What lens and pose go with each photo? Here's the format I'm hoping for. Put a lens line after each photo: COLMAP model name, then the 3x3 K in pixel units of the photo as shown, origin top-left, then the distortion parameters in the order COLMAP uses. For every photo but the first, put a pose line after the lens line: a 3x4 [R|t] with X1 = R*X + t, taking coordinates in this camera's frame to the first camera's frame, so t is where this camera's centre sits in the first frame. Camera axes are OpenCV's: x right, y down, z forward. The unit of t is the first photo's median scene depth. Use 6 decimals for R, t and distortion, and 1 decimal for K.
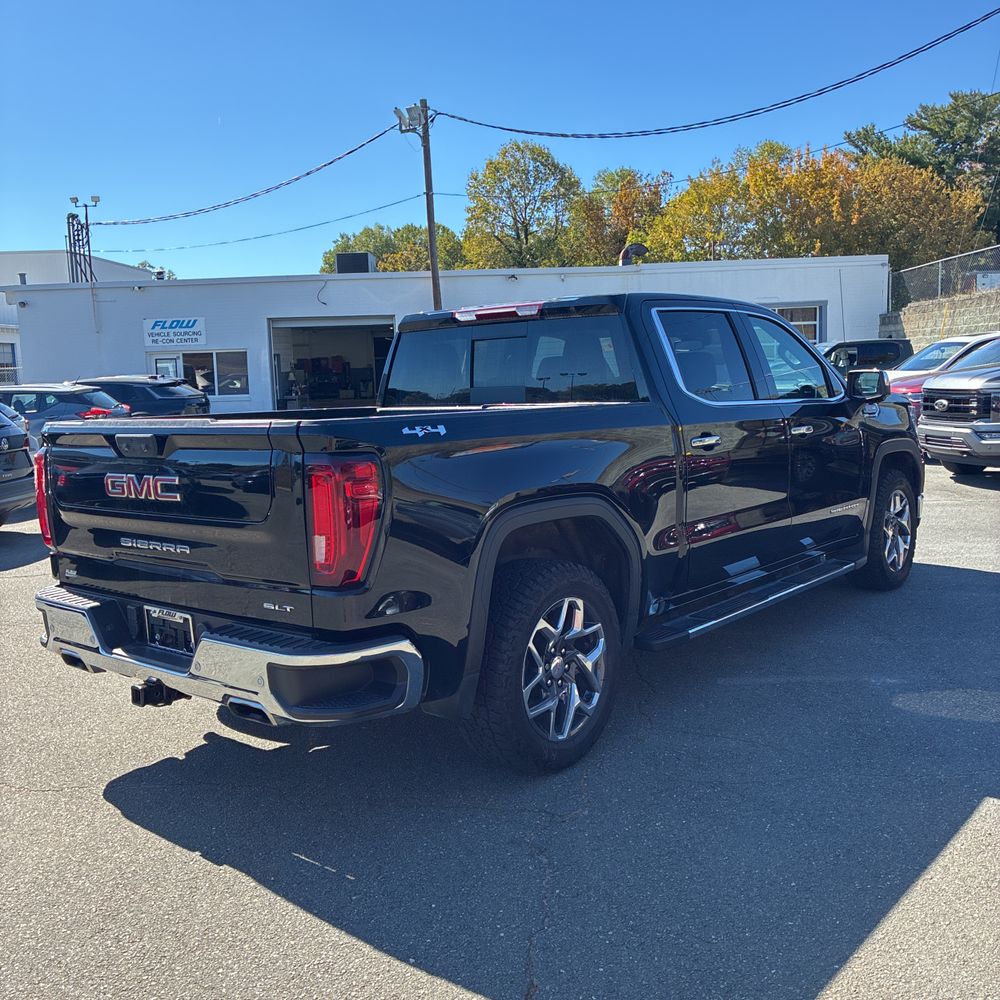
lens RADIAL K [[1028.9, 0, 500.0], [0, 1028.9, 500.0], [0, 0, 1]] dist [0.033589, -0.018578]
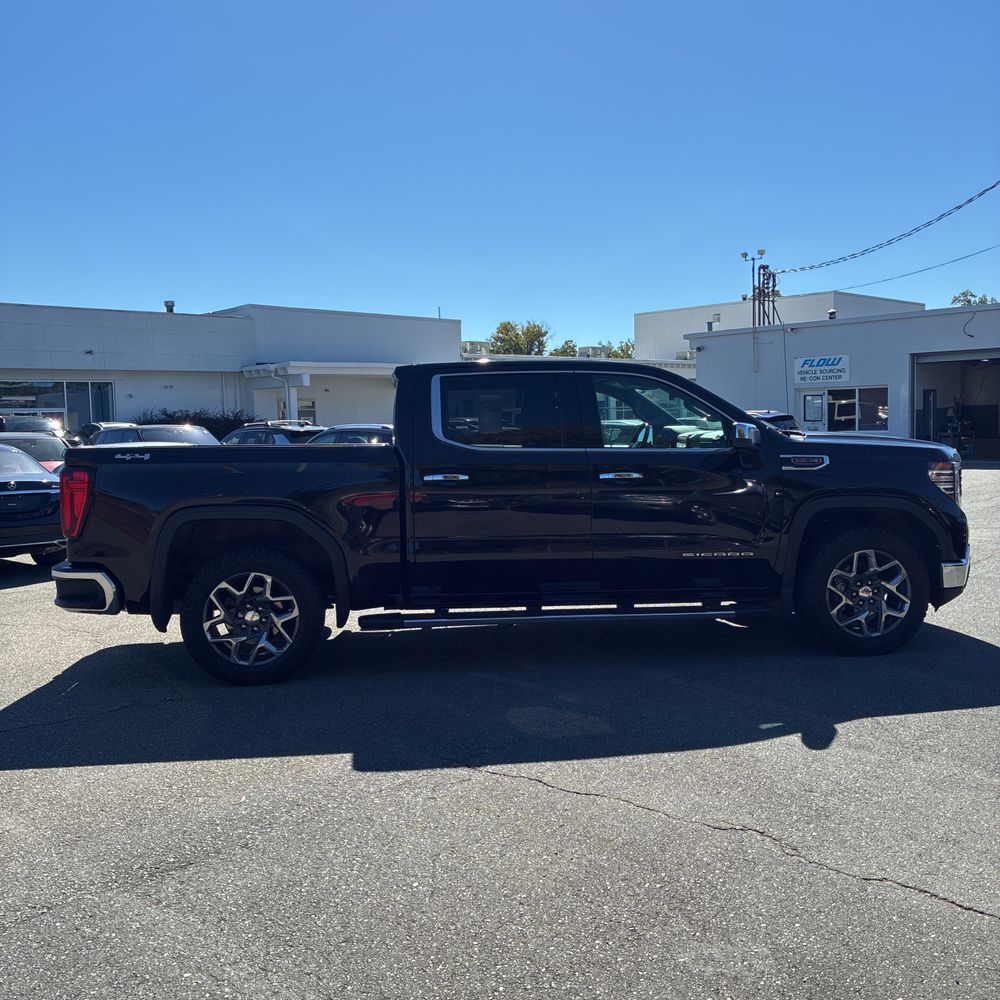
lens RADIAL K [[1028.9, 0, 500.0], [0, 1028.9, 500.0], [0, 0, 1]] dist [0.033589, -0.018578]
pose [[0.719697, 0.071142, -0.690634, 0.186620], [-0.091715, 0.995761, 0.006998, -0.007514], [0.688204, 0.058305, 0.723171, 0.020091]]
